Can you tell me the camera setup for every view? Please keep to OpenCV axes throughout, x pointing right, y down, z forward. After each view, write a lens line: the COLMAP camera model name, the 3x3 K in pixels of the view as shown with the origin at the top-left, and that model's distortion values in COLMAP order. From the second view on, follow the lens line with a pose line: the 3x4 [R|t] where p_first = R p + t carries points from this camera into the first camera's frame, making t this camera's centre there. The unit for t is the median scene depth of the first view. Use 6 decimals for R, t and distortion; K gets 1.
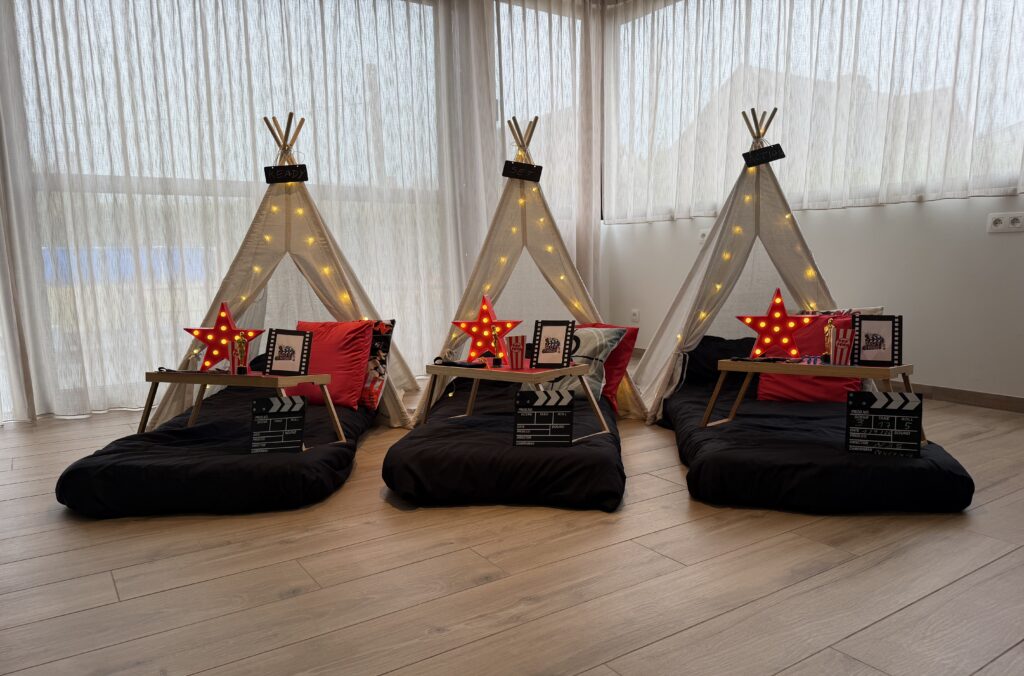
lens RADIAL K [[707.6, 0, 514.3], [0, 707.6, 384.9], [0, 0, 1]] dist [0.002592, -0.006539]
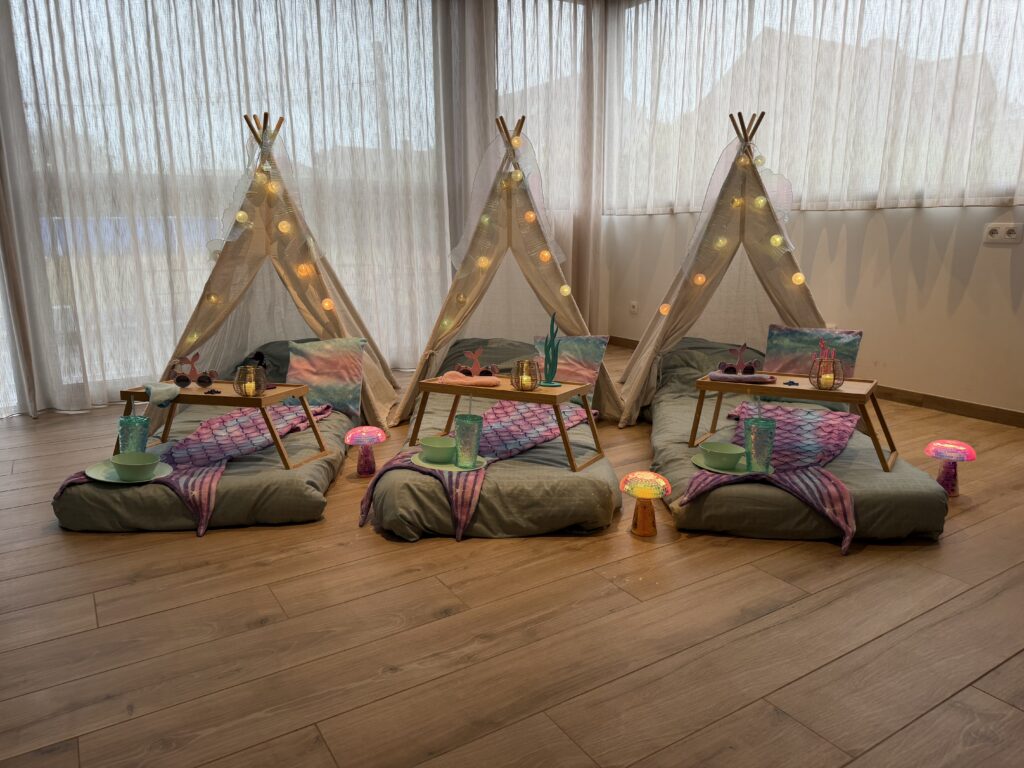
lens RADIAL K [[709.9, 0, 509.9], [0, 709.9, 382.7], [0, 0, 1]] dist [-0.005500, -0.001109]
pose [[0.999537, 0.014060, -0.026998, 0.035986], [-0.012868, 0.998955, 0.043846, -0.050480], [0.027587, -0.043478, 0.998673, -0.011592]]
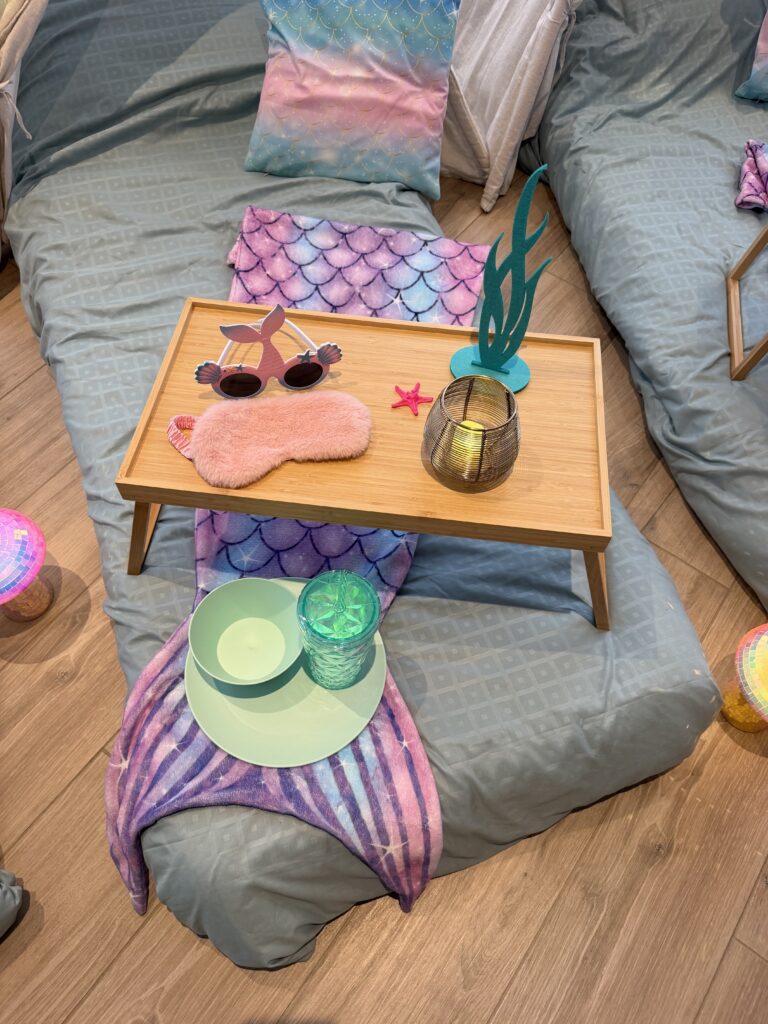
lens RADIAL K [[704.9, 0, 389.1], [0, 704.9, 511.3], [0, 0, 1]] dist [0.000944, -0.007217]
pose [[0.940291, -0.269801, 0.207511, -0.040267], [0.010843, 0.633094, 0.773999, -0.172765], [-0.340200, -0.725534, 0.598217, 0.522596]]
